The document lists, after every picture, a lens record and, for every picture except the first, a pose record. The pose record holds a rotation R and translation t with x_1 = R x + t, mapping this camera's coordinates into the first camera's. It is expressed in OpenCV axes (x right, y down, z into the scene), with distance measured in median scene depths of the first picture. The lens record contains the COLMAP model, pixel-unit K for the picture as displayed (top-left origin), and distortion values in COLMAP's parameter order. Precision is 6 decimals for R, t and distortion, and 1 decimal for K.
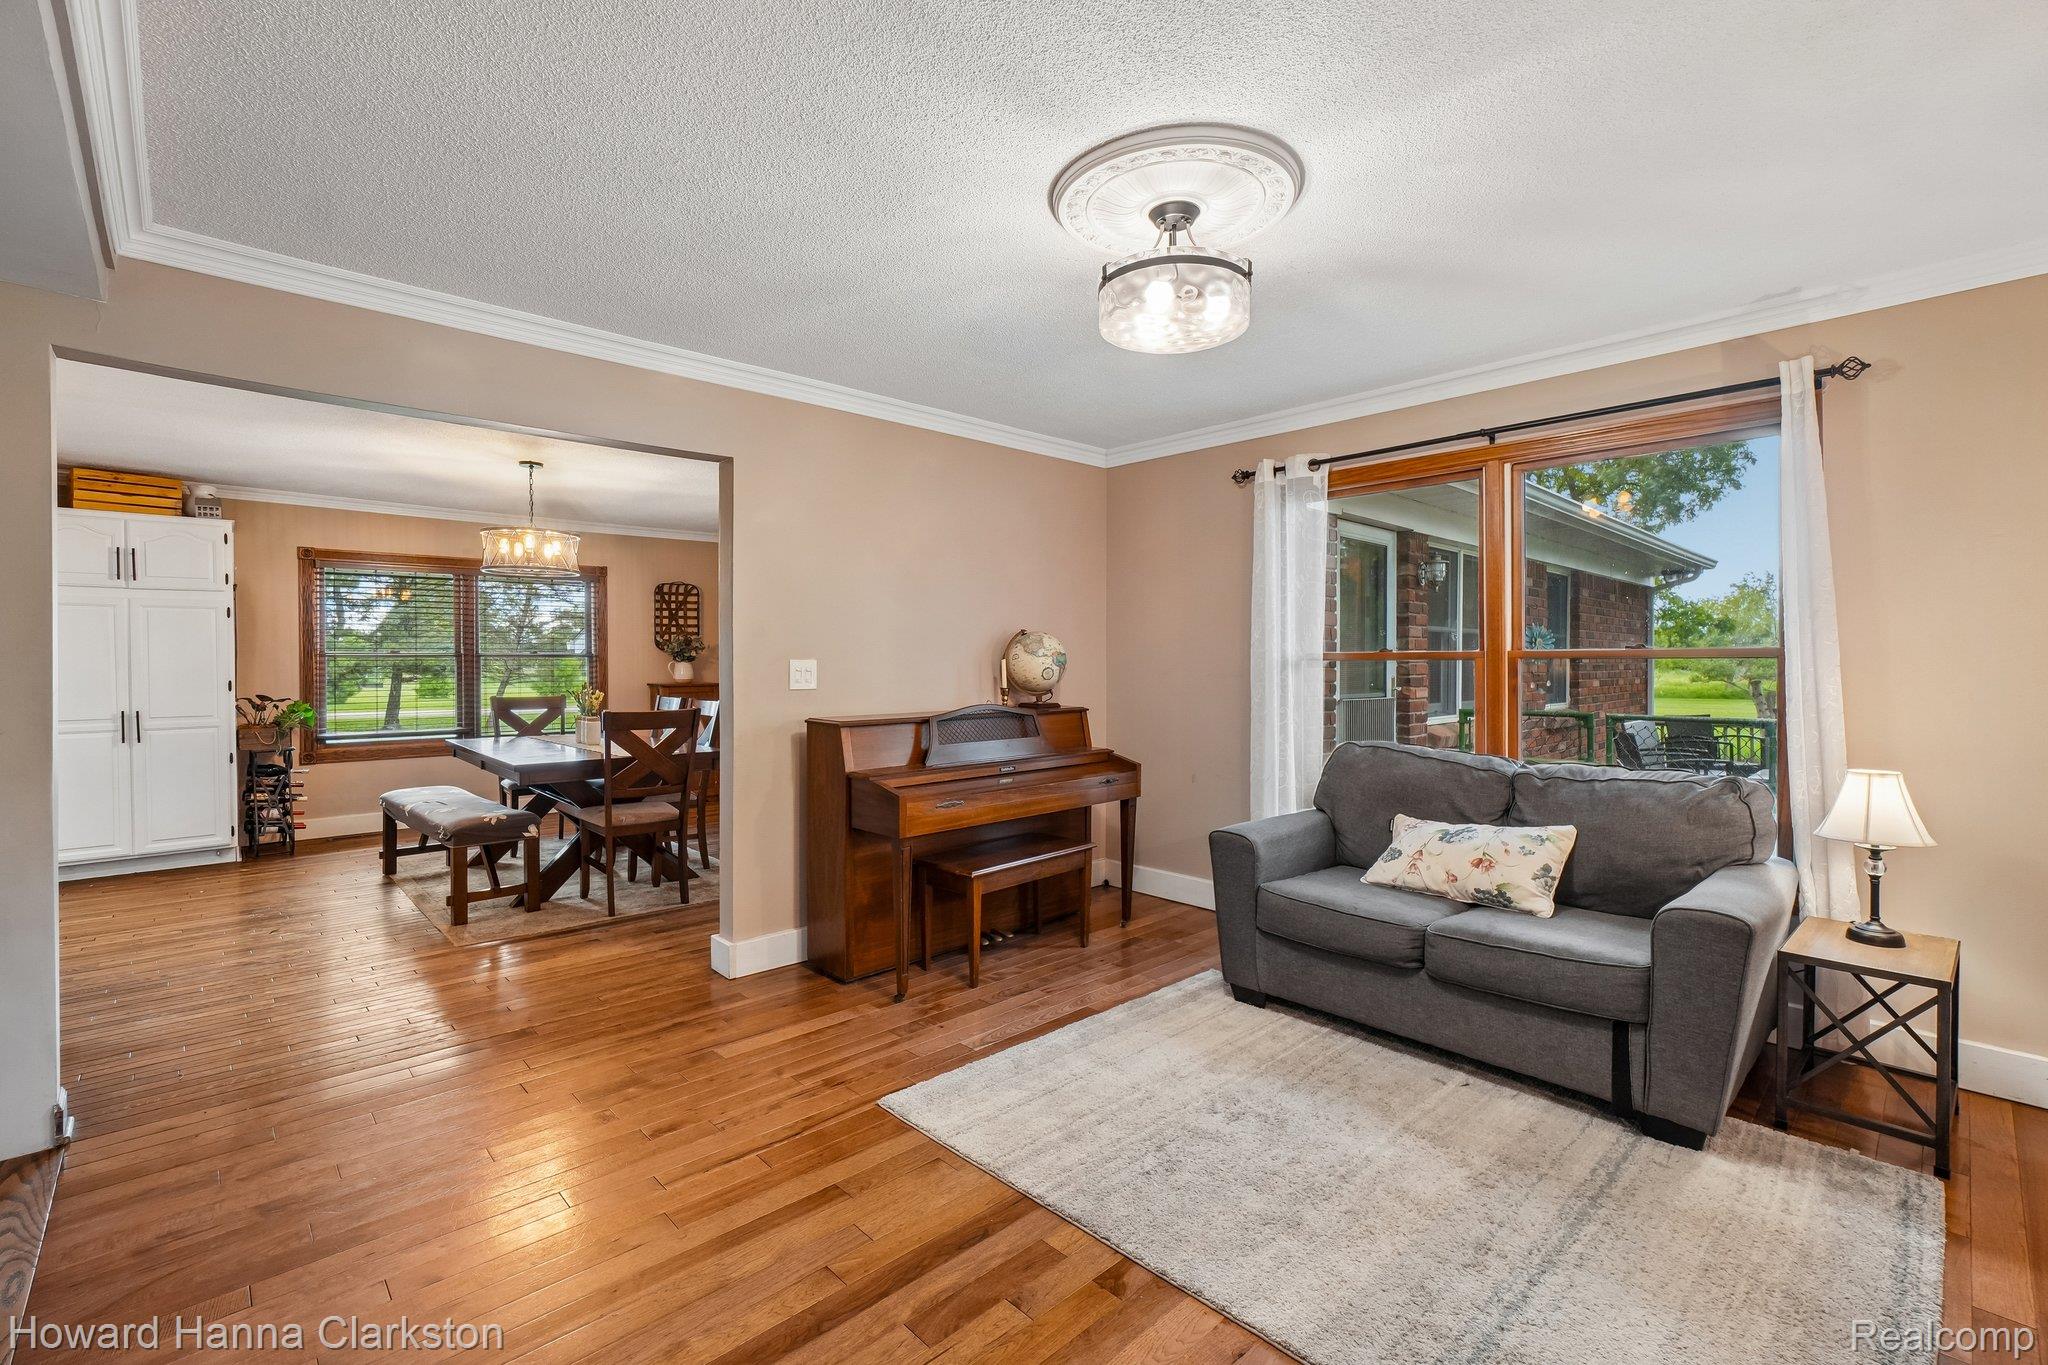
lens RADIAL K [[882.7, 0, 1022.8], [0, 882.7, 676.3], [0, 0, 1]] dist [0.000216, 0.002129]
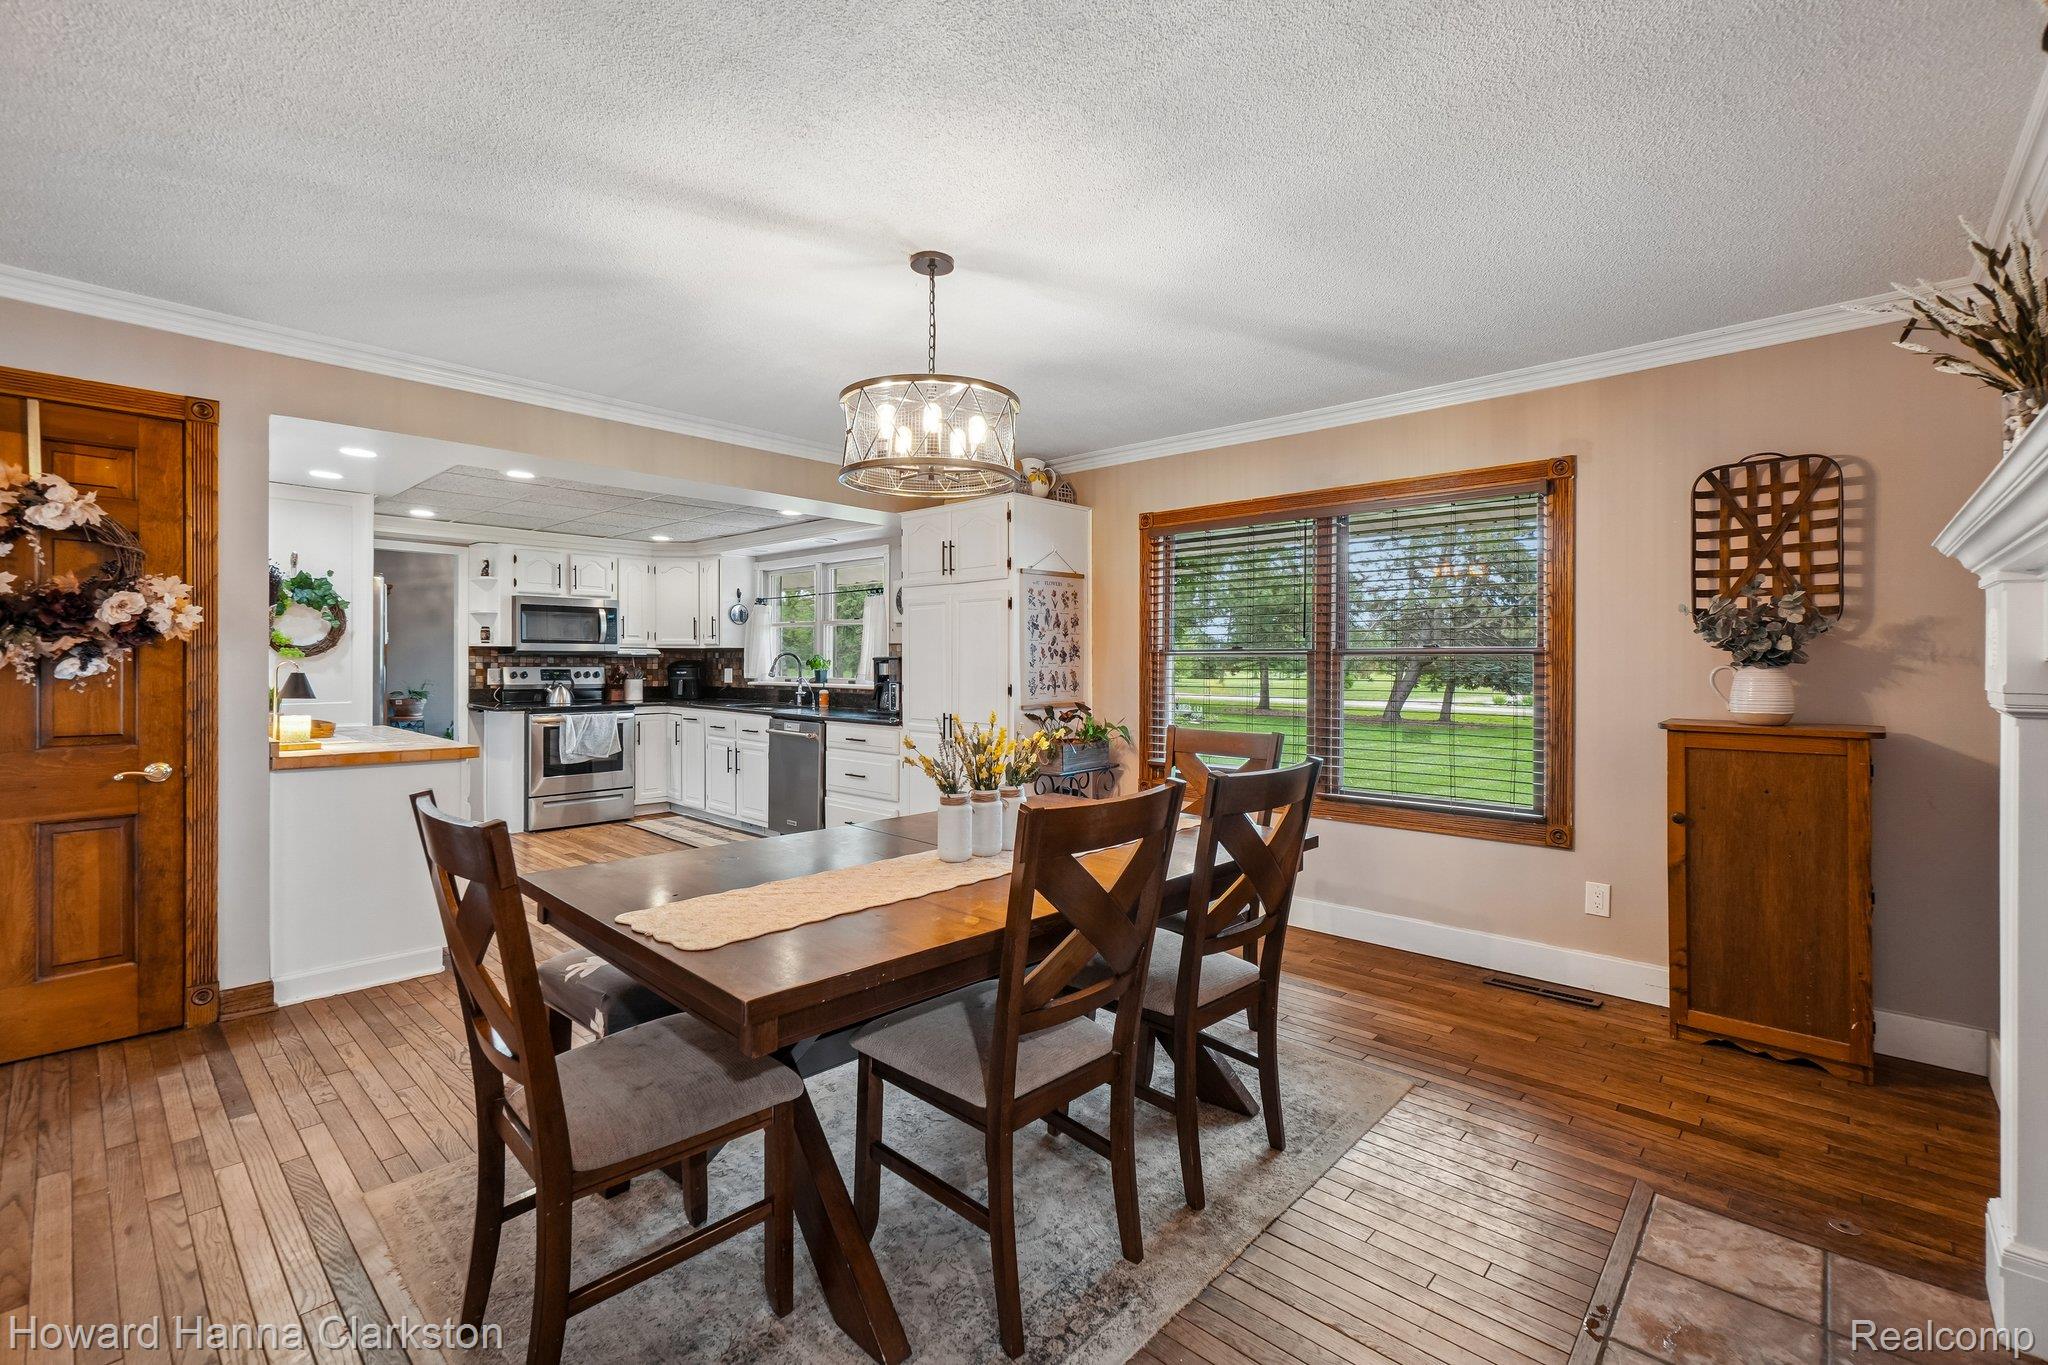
lens RADIAL K [[882.7, 0, 1041.1], [0, 882.7, 653.1], [0, 0, 1]] dist [0.000216, 0.002129]
pose [[0.080343, -0.001478, -0.996766, -0.035509], [-0.016472, 0.999860, -0.002811, -0.015466], [0.996631, 0.016644, 0.080308, 0.653166]]
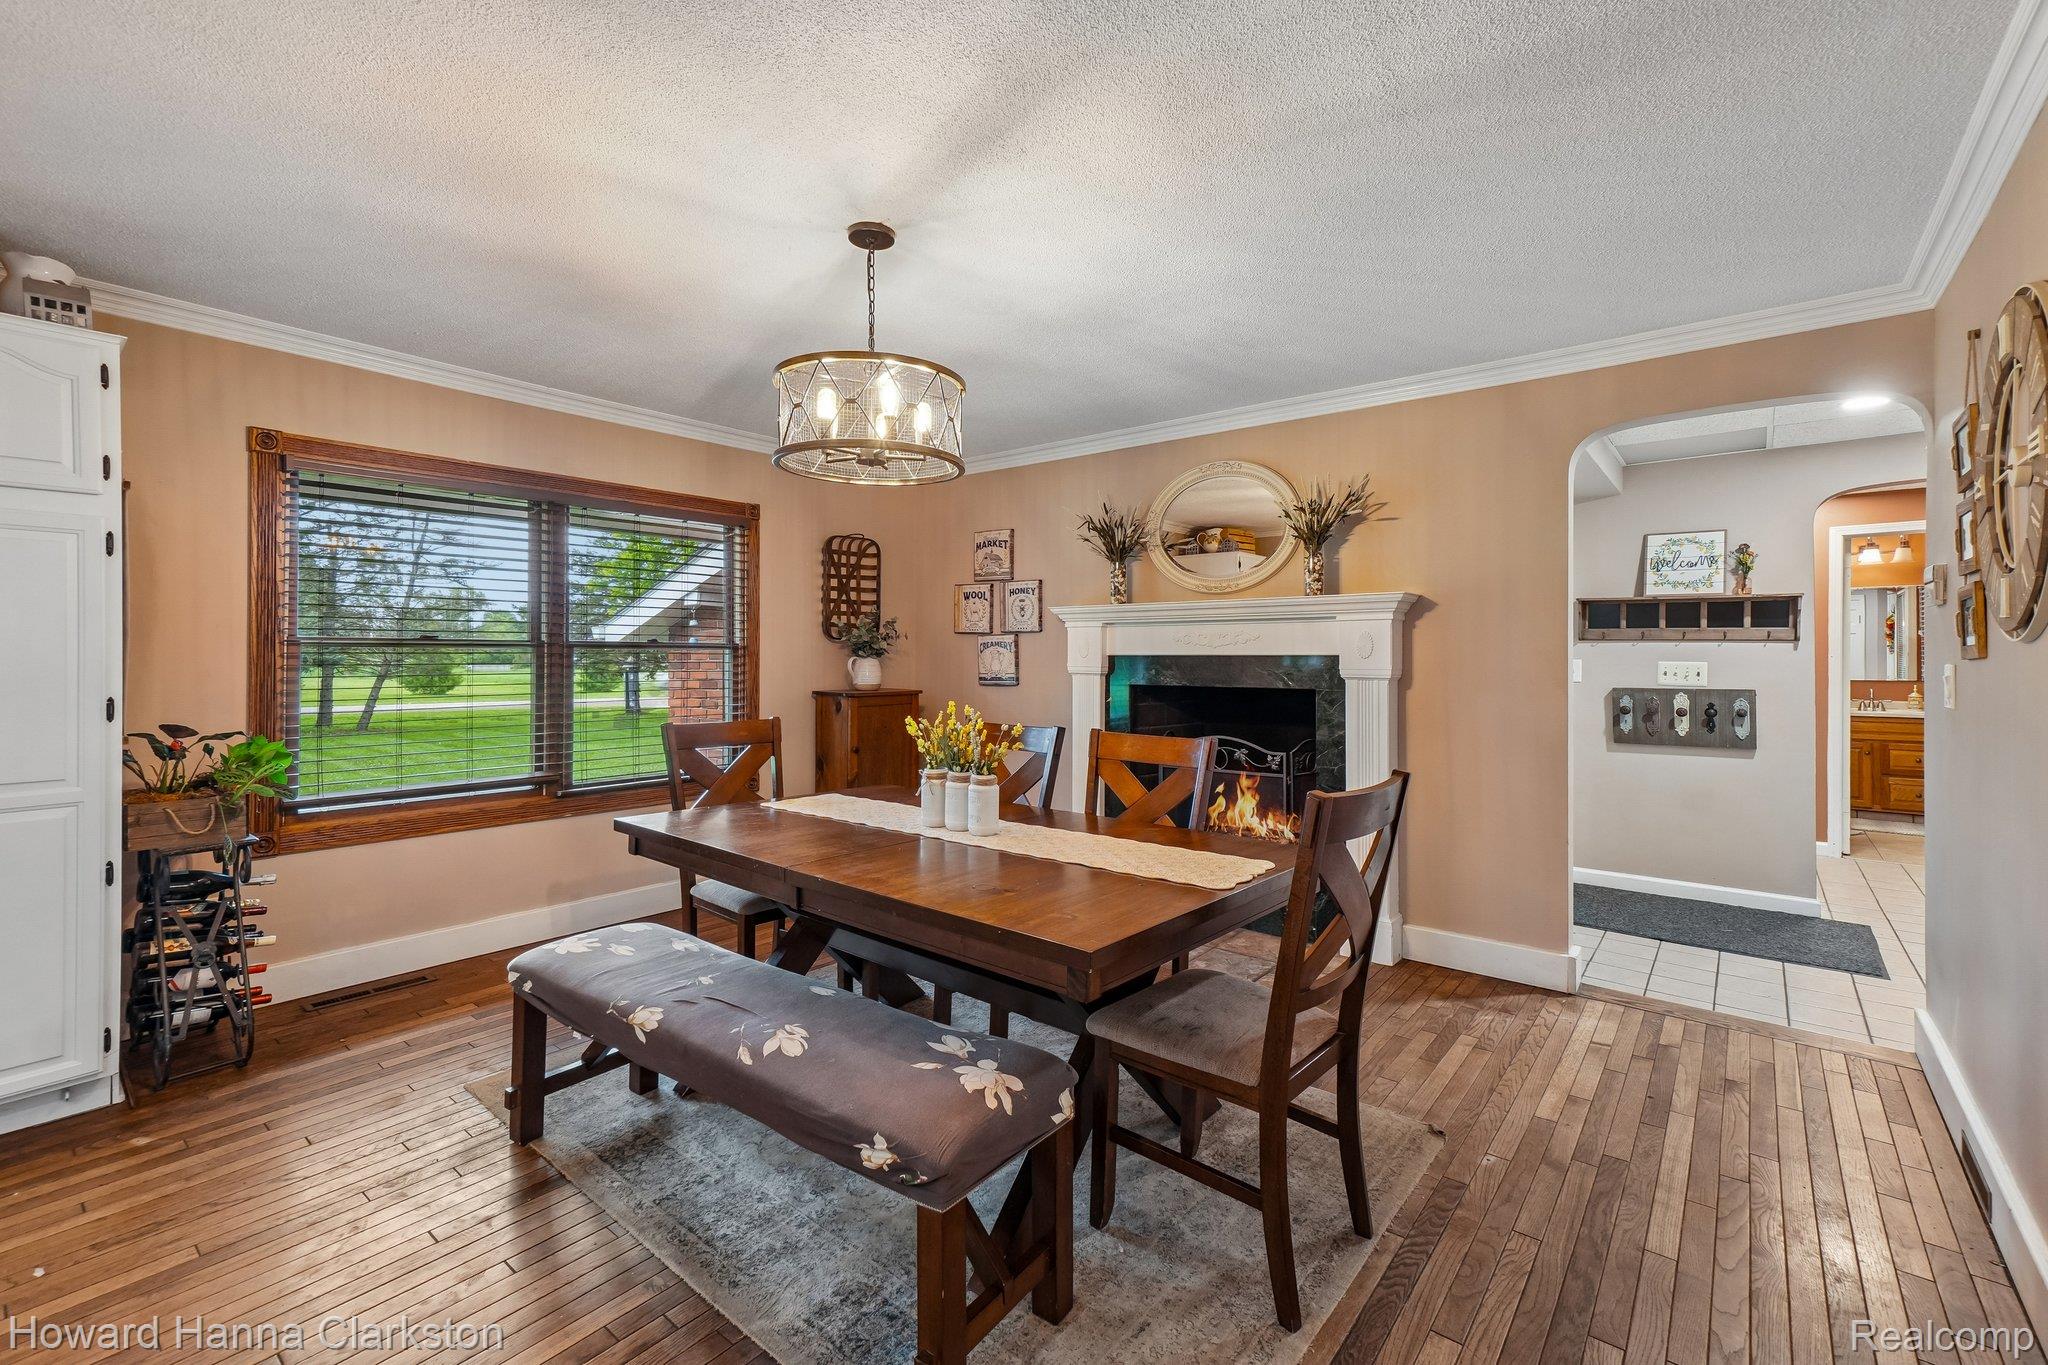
lens RADIAL K [[882.7, 0, 1050.4], [0, 882.7, 659.0], [0, 0, 1]] dist [0.000216, 0.002129]
pose [[0.990973, 0.001303, 0.134054, -0.331970], [0.000997, 0.999853, -0.017092, -0.004077], [-0.134057, 0.017071, 0.990827, 0.337163]]
